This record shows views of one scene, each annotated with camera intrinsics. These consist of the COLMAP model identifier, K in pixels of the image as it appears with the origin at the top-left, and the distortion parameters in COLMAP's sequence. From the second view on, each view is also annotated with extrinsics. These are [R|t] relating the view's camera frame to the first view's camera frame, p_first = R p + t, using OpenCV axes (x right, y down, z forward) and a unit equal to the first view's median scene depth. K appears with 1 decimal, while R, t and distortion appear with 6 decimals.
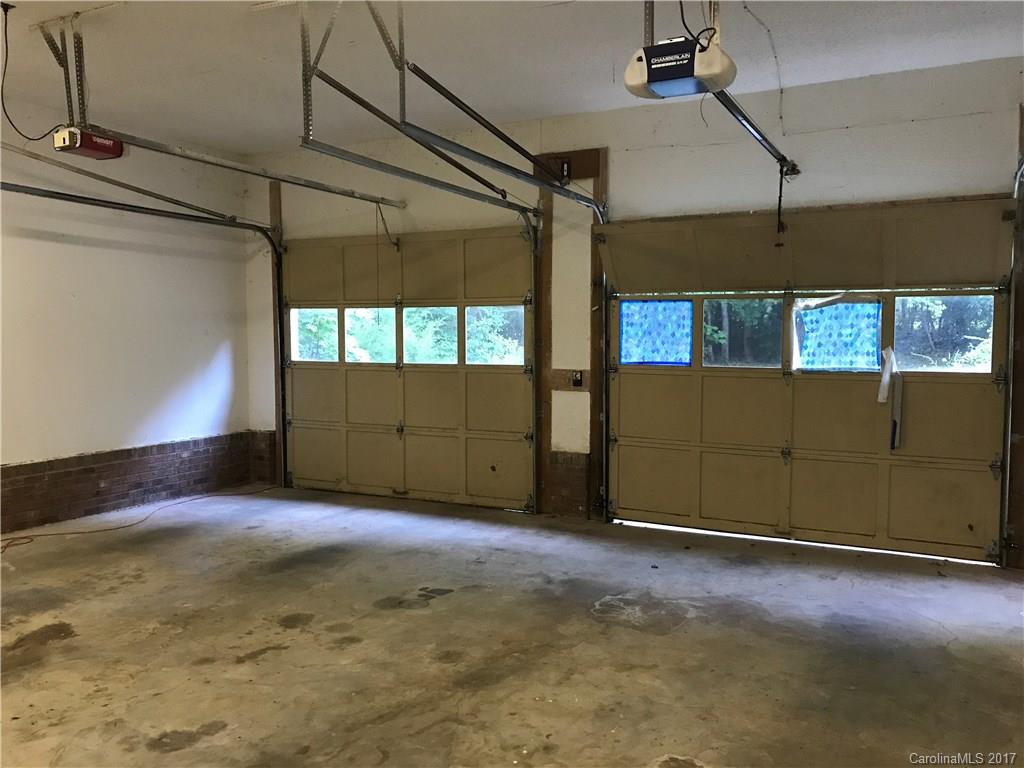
lens RADIAL K [[833.3, 0, 509.8], [0, 833.3, 378.4], [0, 0, 1]] dist [0.008540, -0.003026]
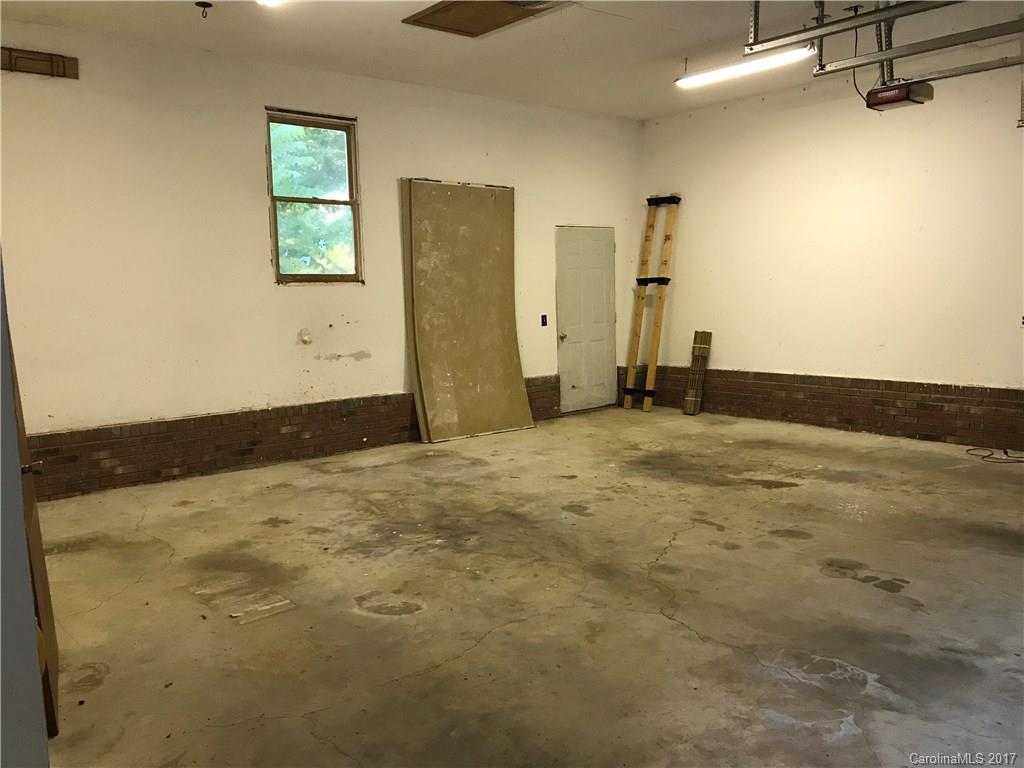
lens RADIAL K [[833.3, 0, 509.8], [0, 833.3, 378.4], [0, 0, 1]] dist [0.008540, -0.003026]
pose [[-0.380687, 0.109414, -0.918208, 0.926068], [-0.025450, 0.991359, 0.128682, -0.040856], [0.924354, 0.072356, -0.374613, 1.153818]]
